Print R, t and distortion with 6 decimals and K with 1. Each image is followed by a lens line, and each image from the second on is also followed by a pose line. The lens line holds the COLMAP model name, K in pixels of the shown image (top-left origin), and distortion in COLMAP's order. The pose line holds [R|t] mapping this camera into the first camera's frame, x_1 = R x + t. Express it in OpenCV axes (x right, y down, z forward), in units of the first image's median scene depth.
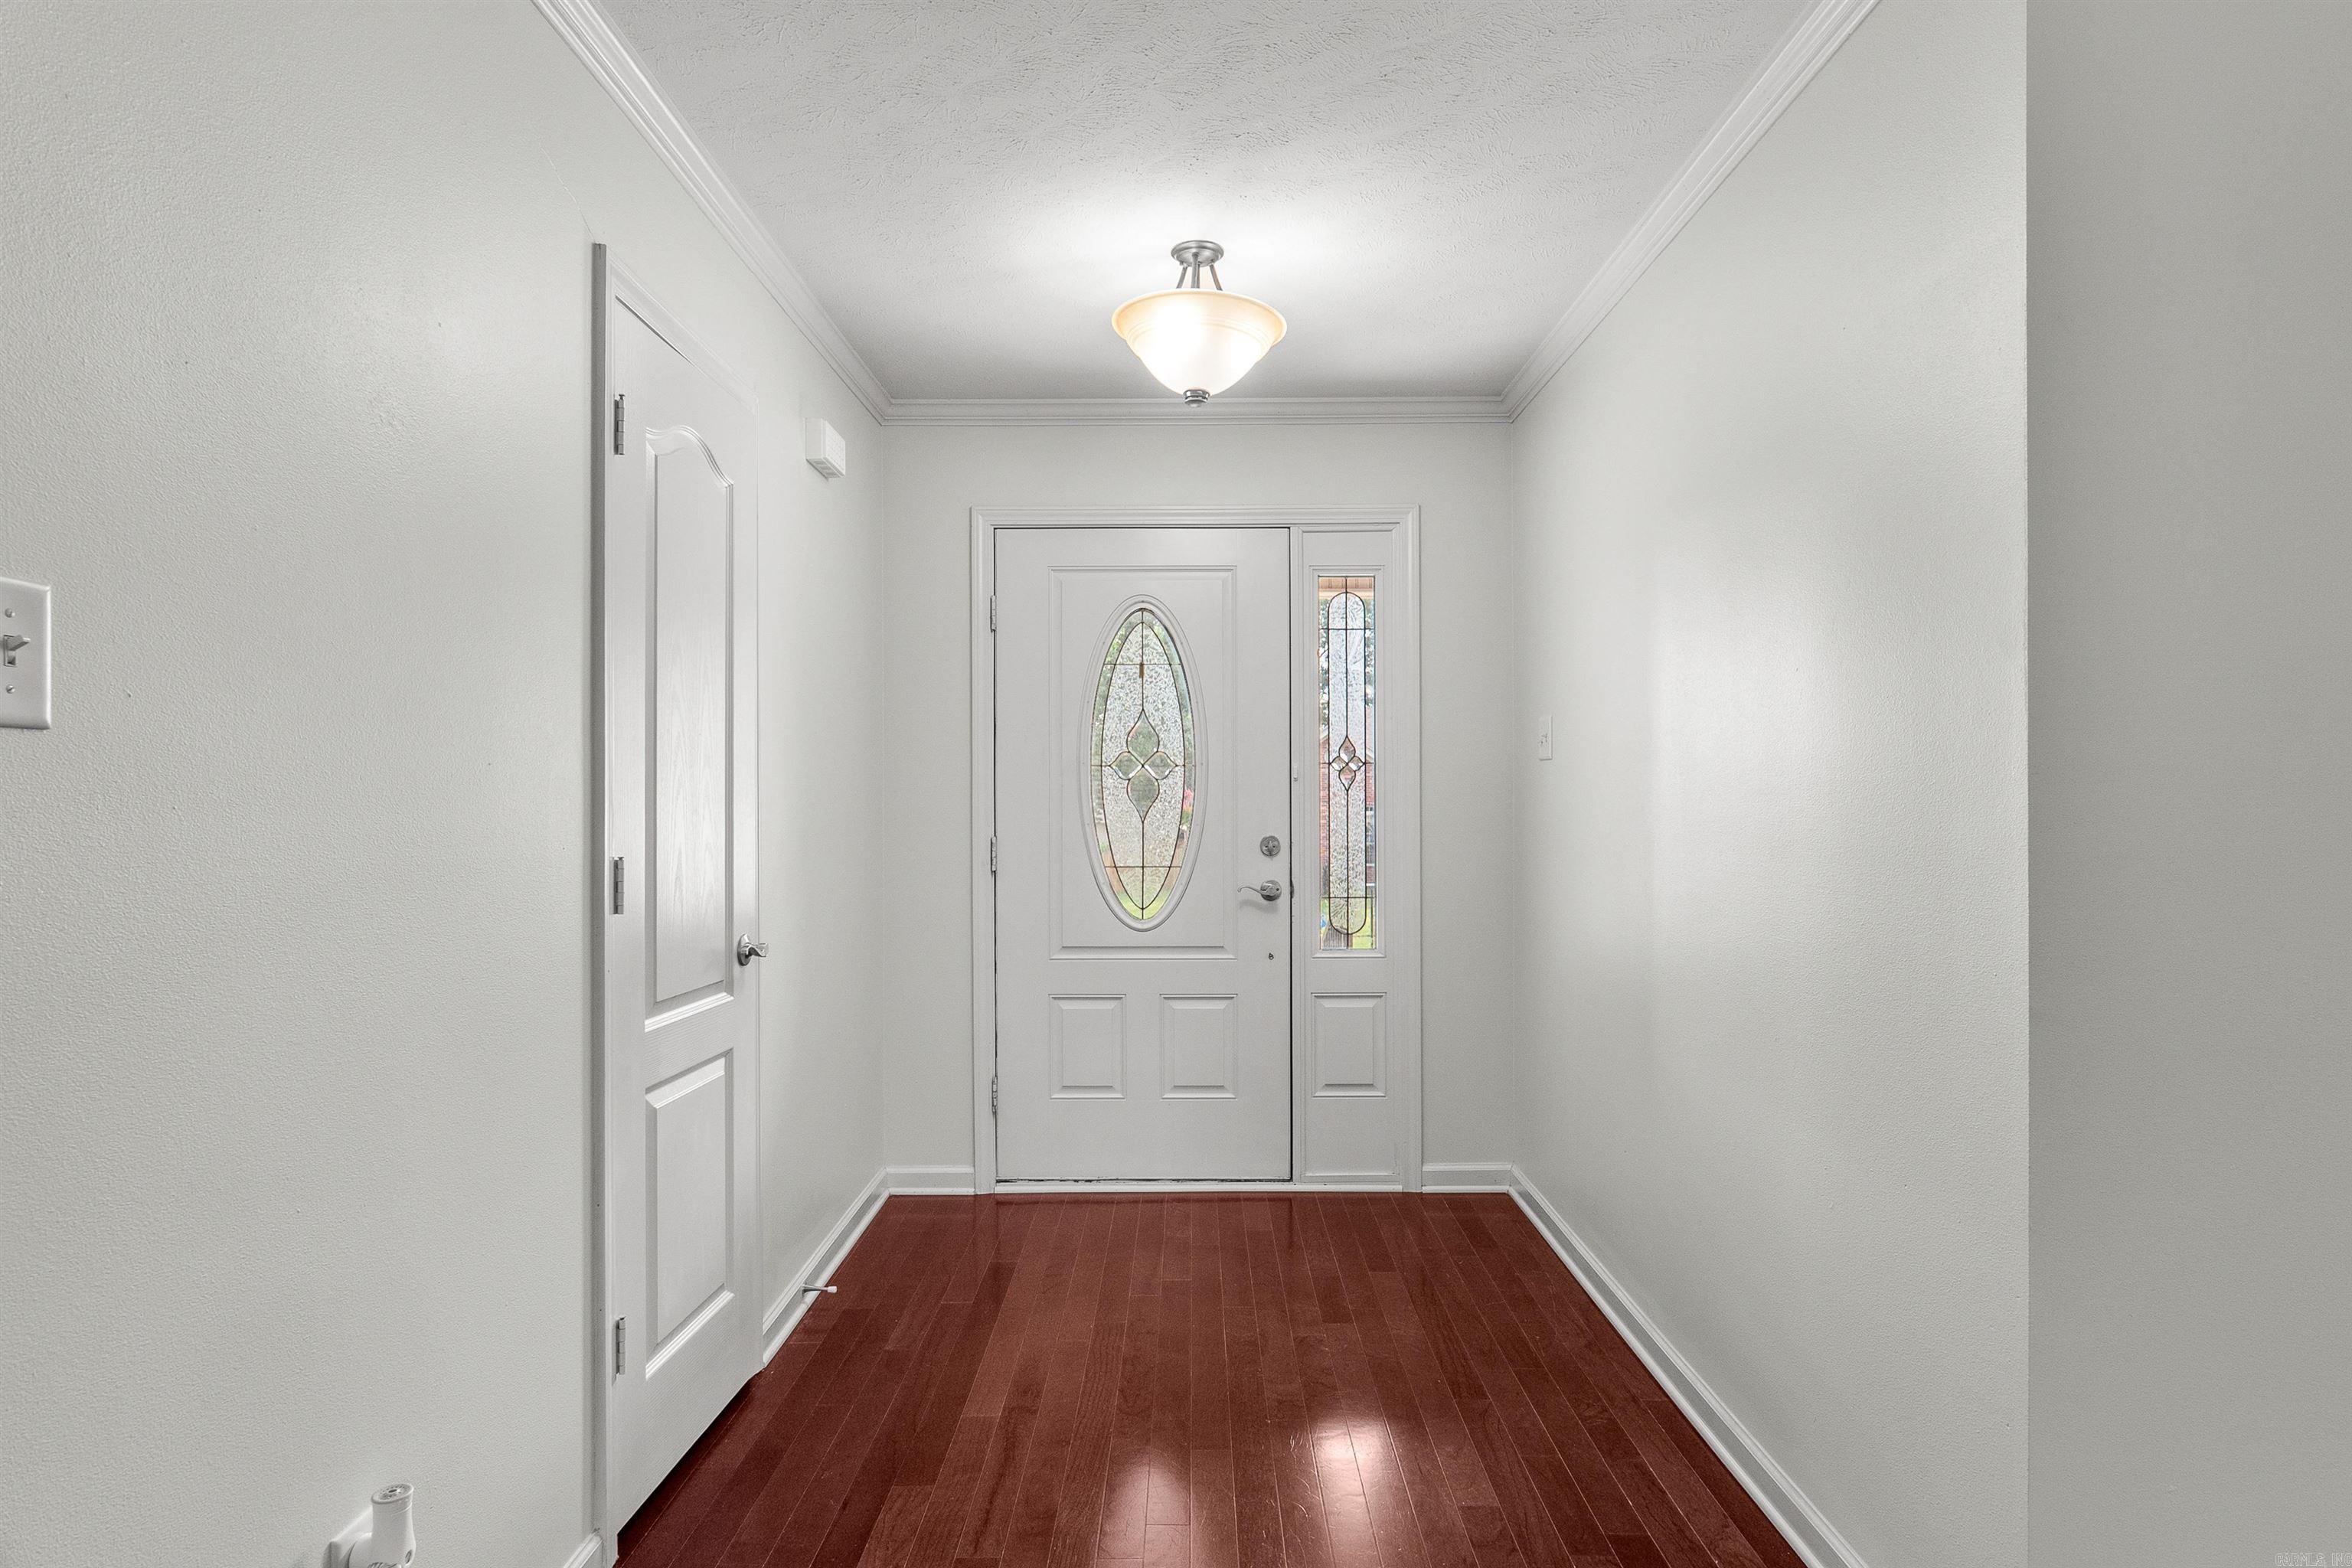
lens RADIAL K [[1266.6, 0, 1187.7], [0, 1266.6, 774.7], [0, 0, 1]] dist [-0.021331, 0.013888]
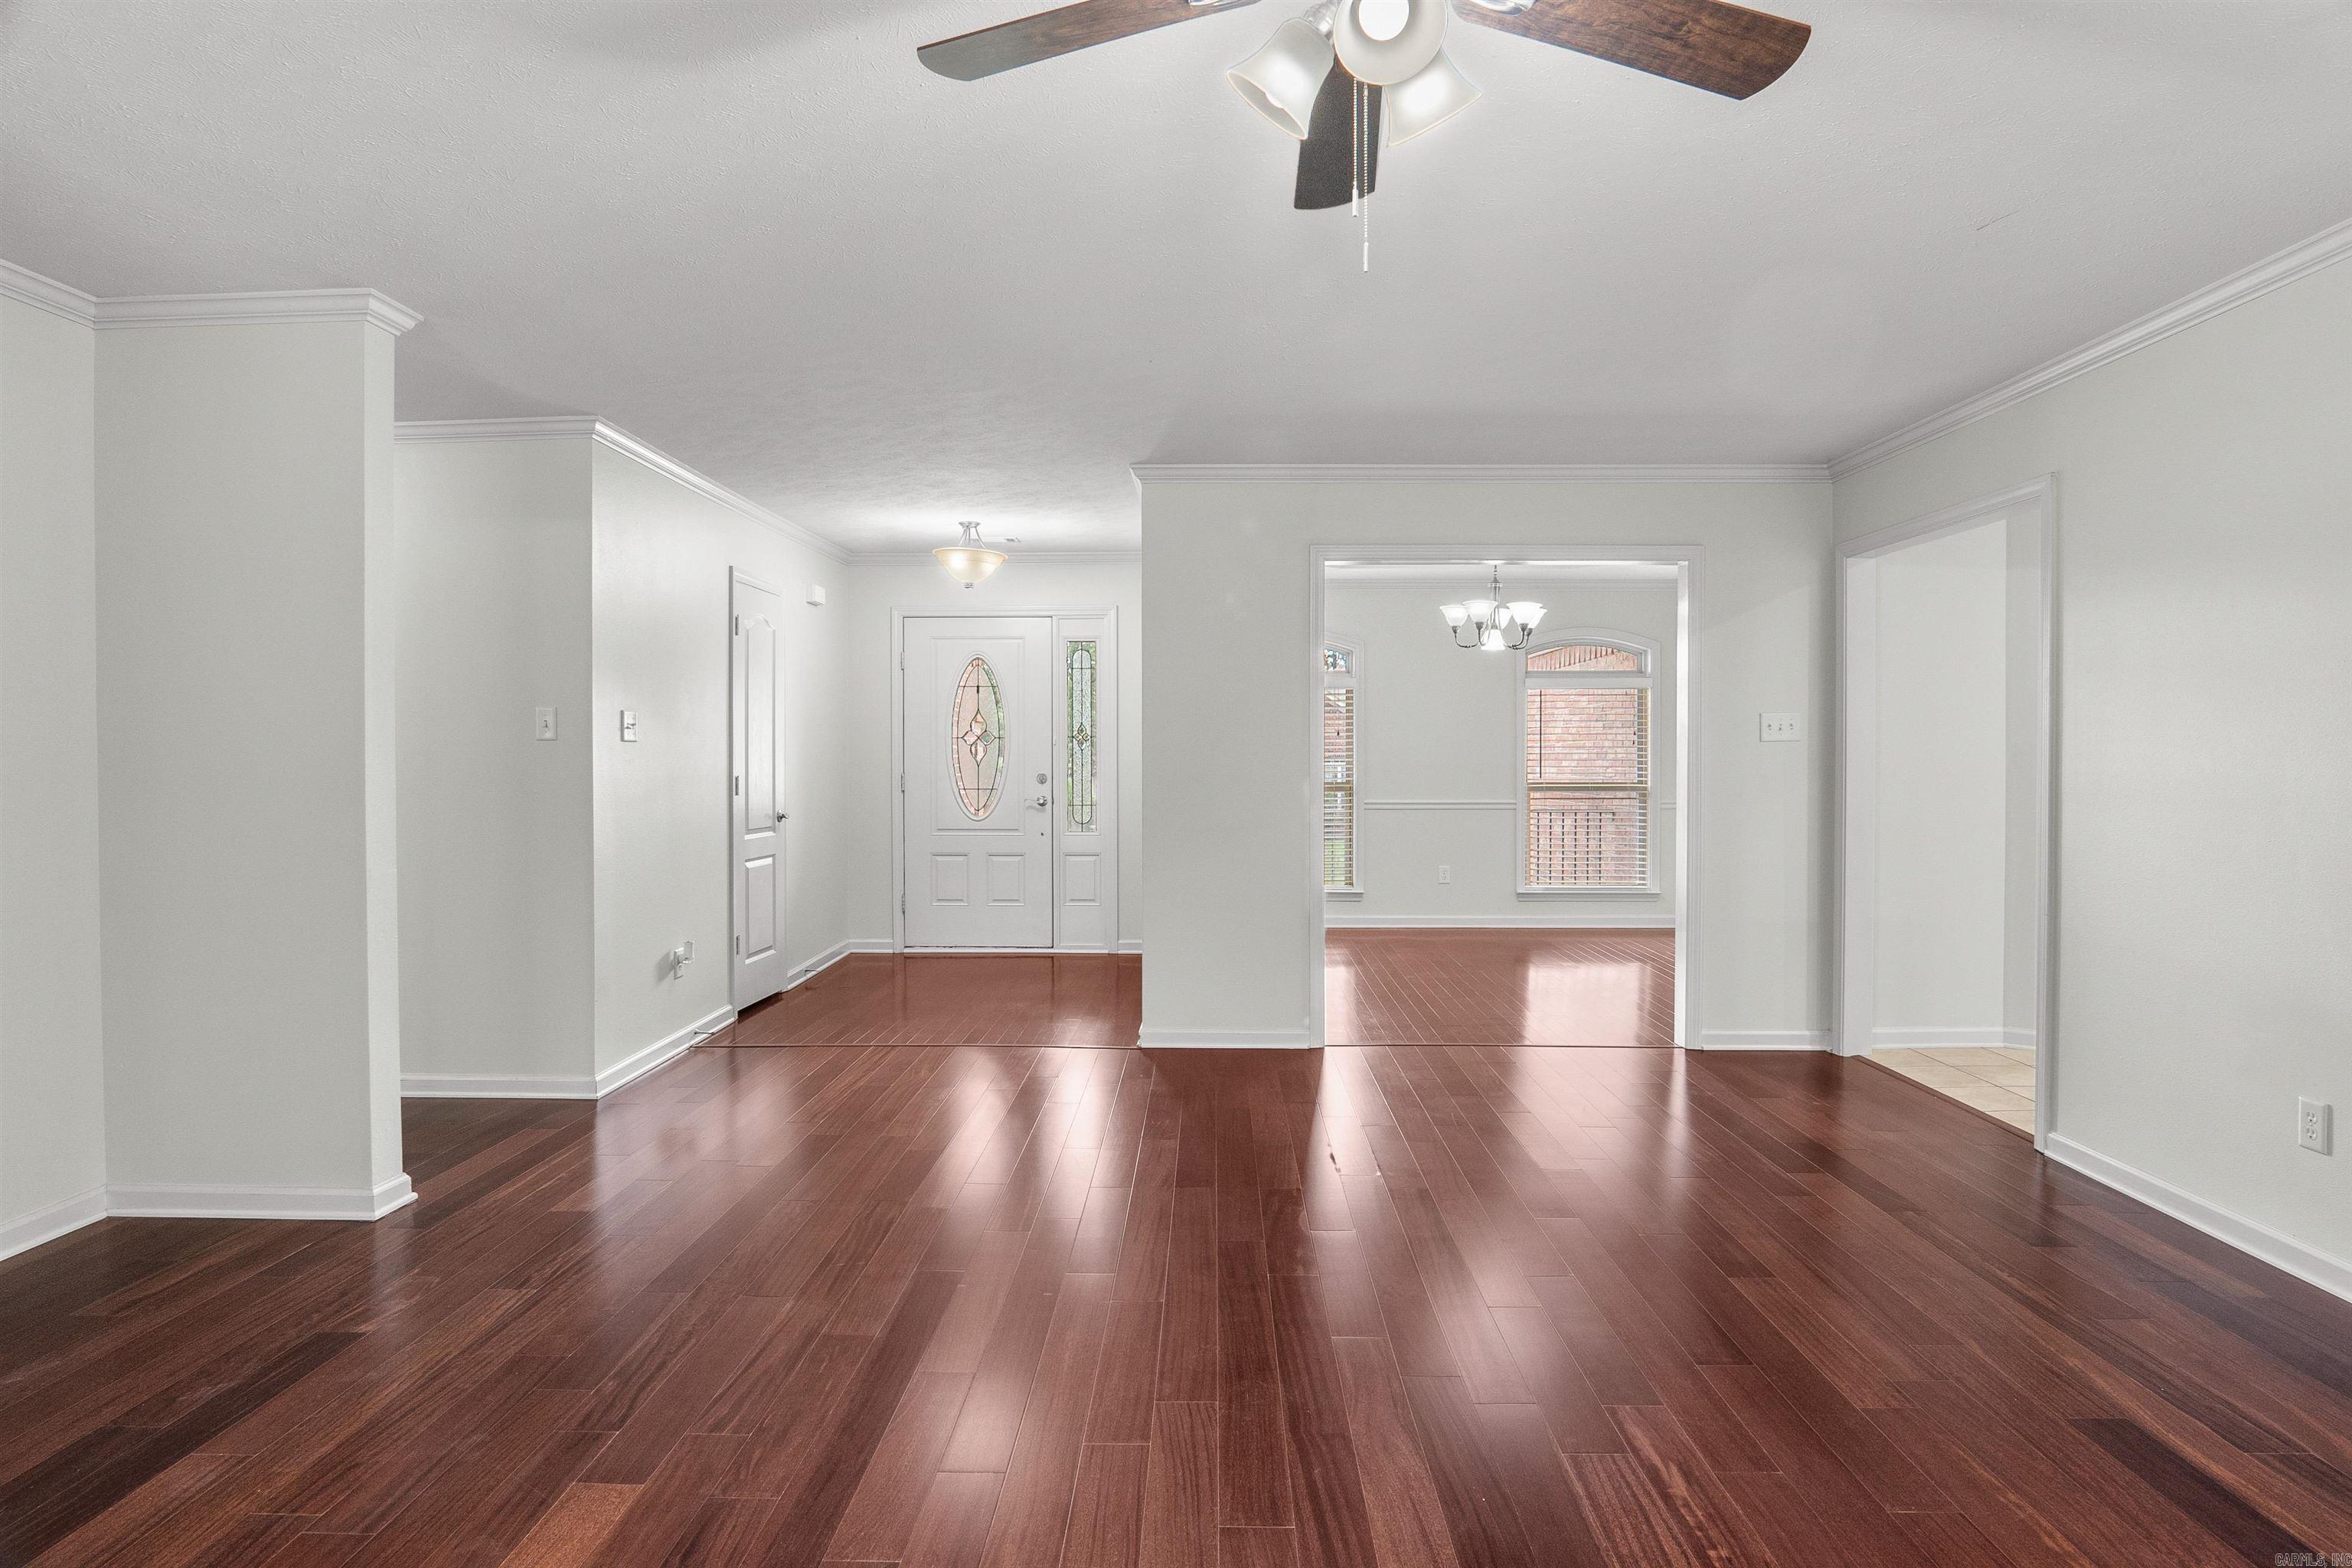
lens RADIAL K [[1264.9, 0, 1186.1], [0, 1264.9, 766.7], [0, 0, 1]] dist [-0.019588, 0.000160]
pose [[0.999812, 0.006886, -0.018105, 0.337013], [-0.006275, 0.999416, 0.033584, -0.031326], [0.018326, -0.033464, 0.999272, -1.002654]]
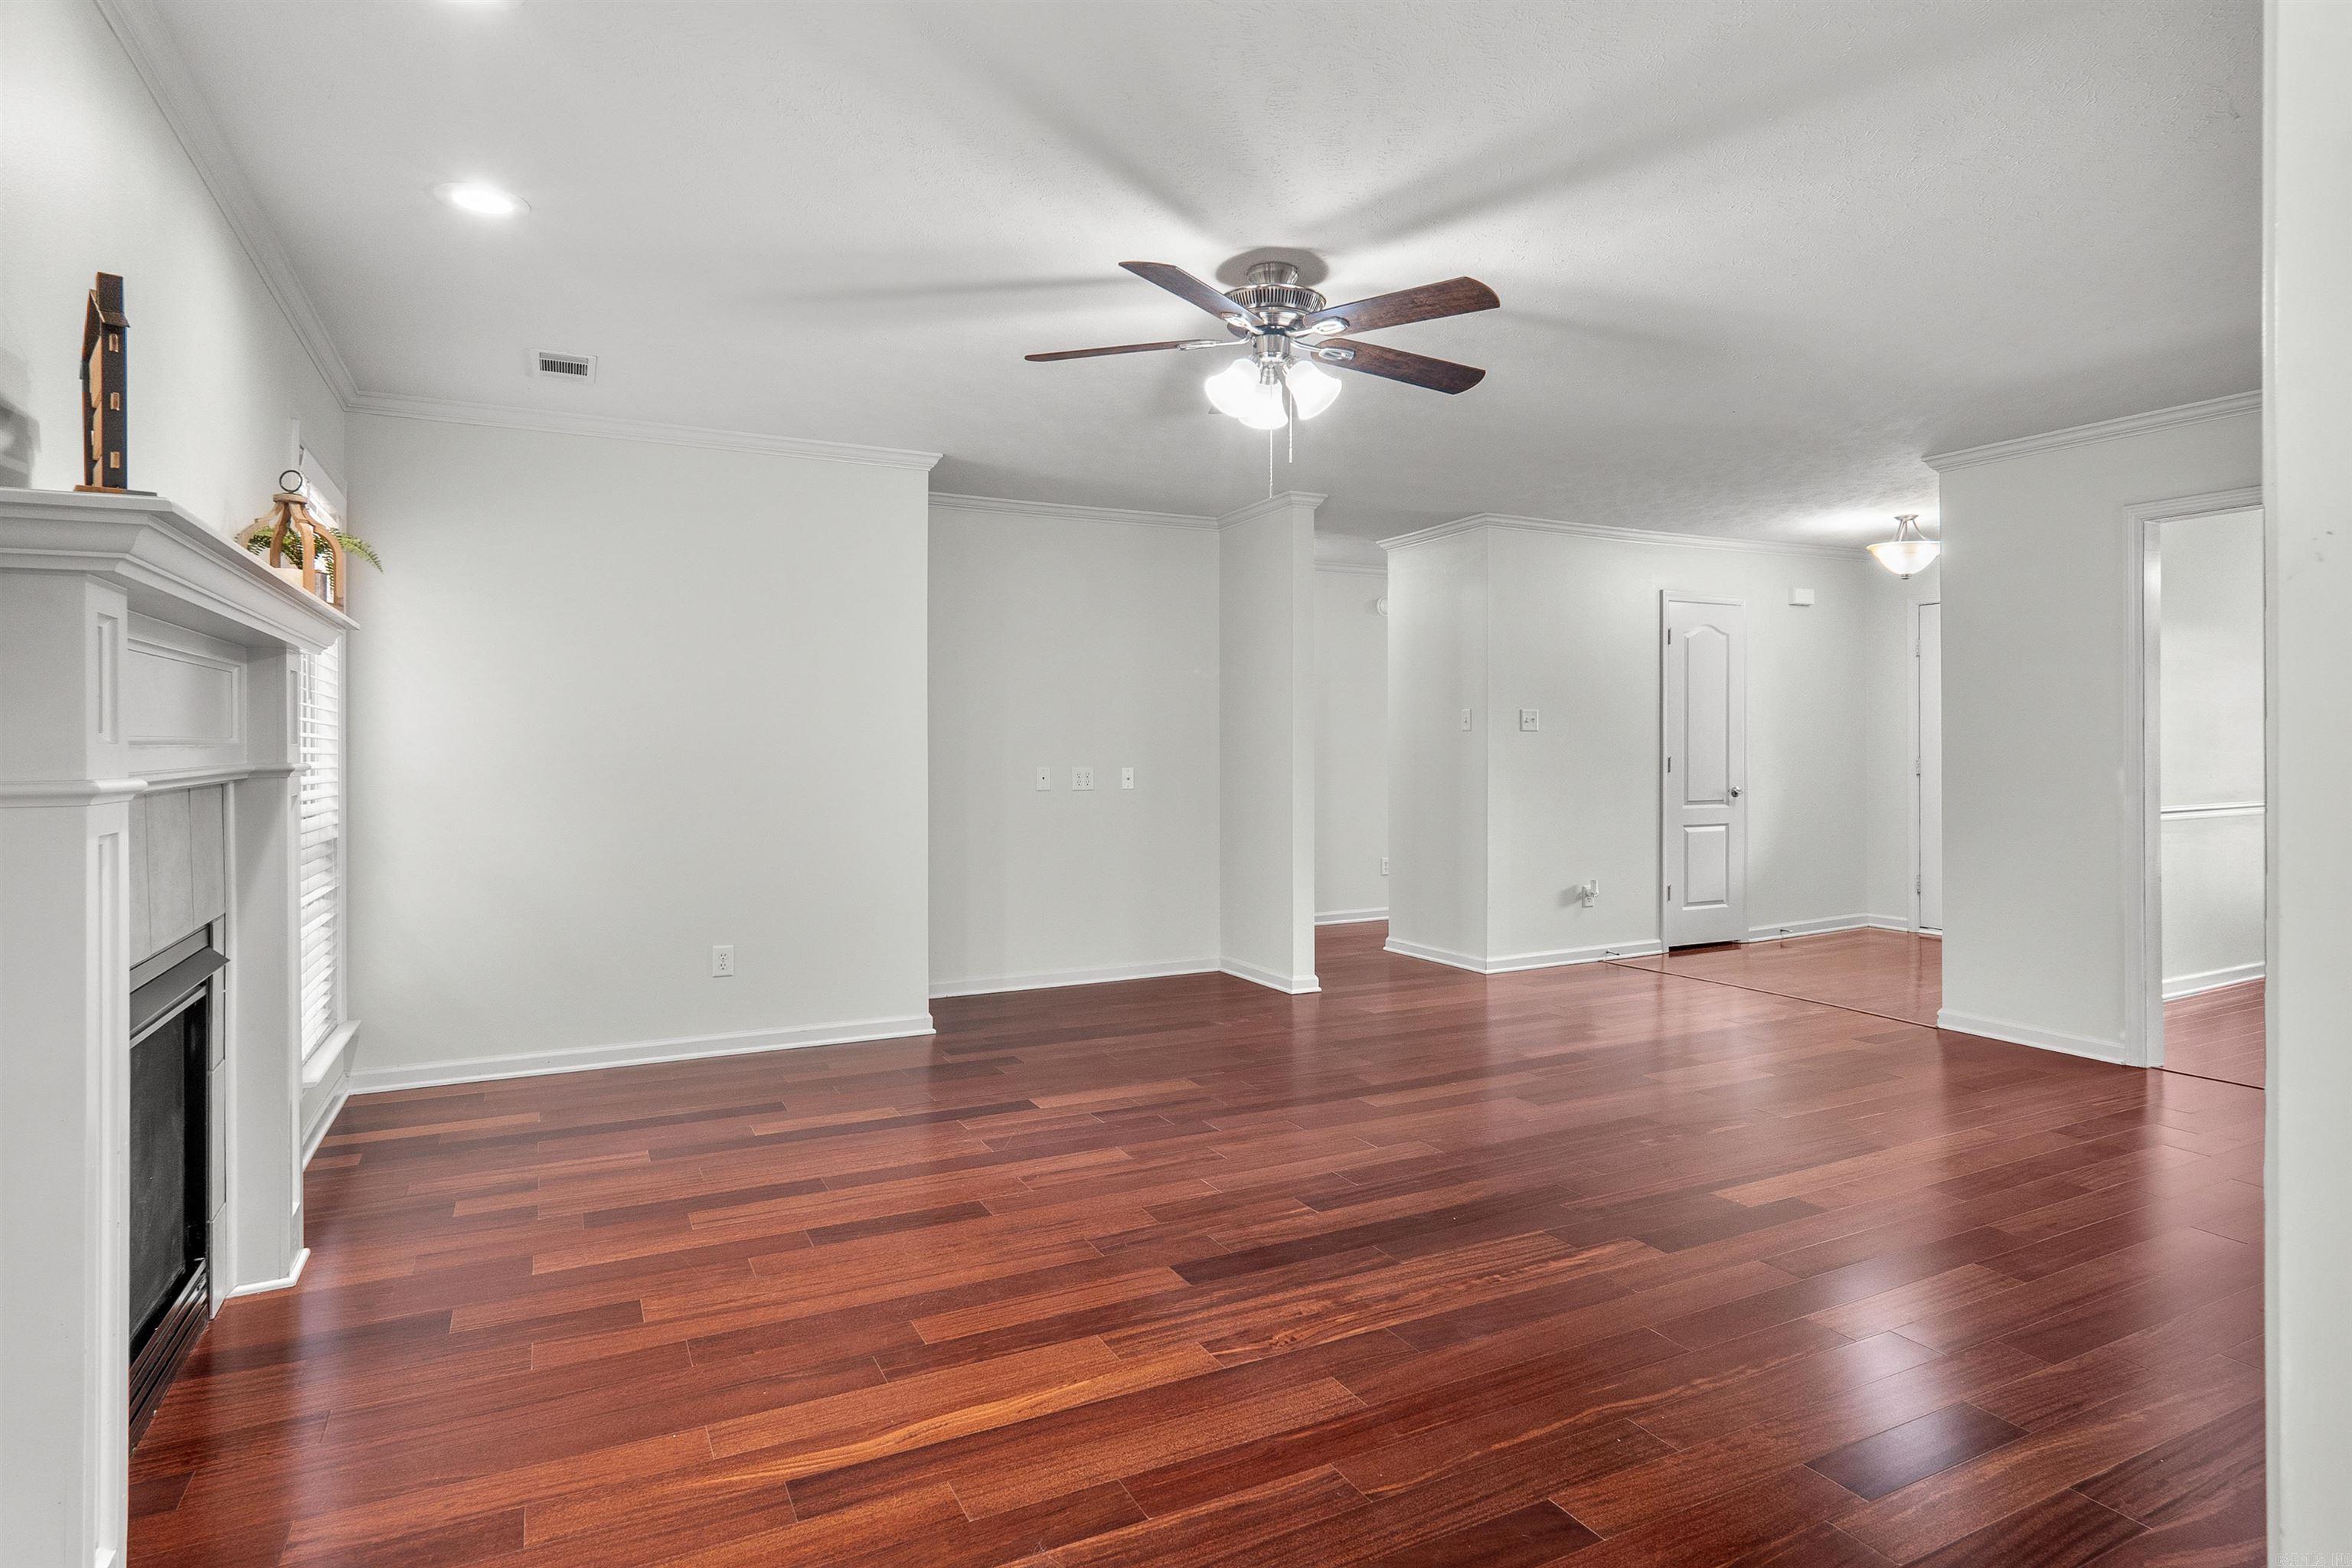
lens RADIAL K [[1259.6, 0, 1182.4], [0, 1259.6, 759.6], [0, 0, 1]] dist [-0.017592, 0.010186]
pose [[0.461569, 0.018992, -0.886901, 1.123897], [0.021454, 0.999239, 0.032563, -0.039641], [0.886845, -0.034058, 0.460810, -1.013459]]
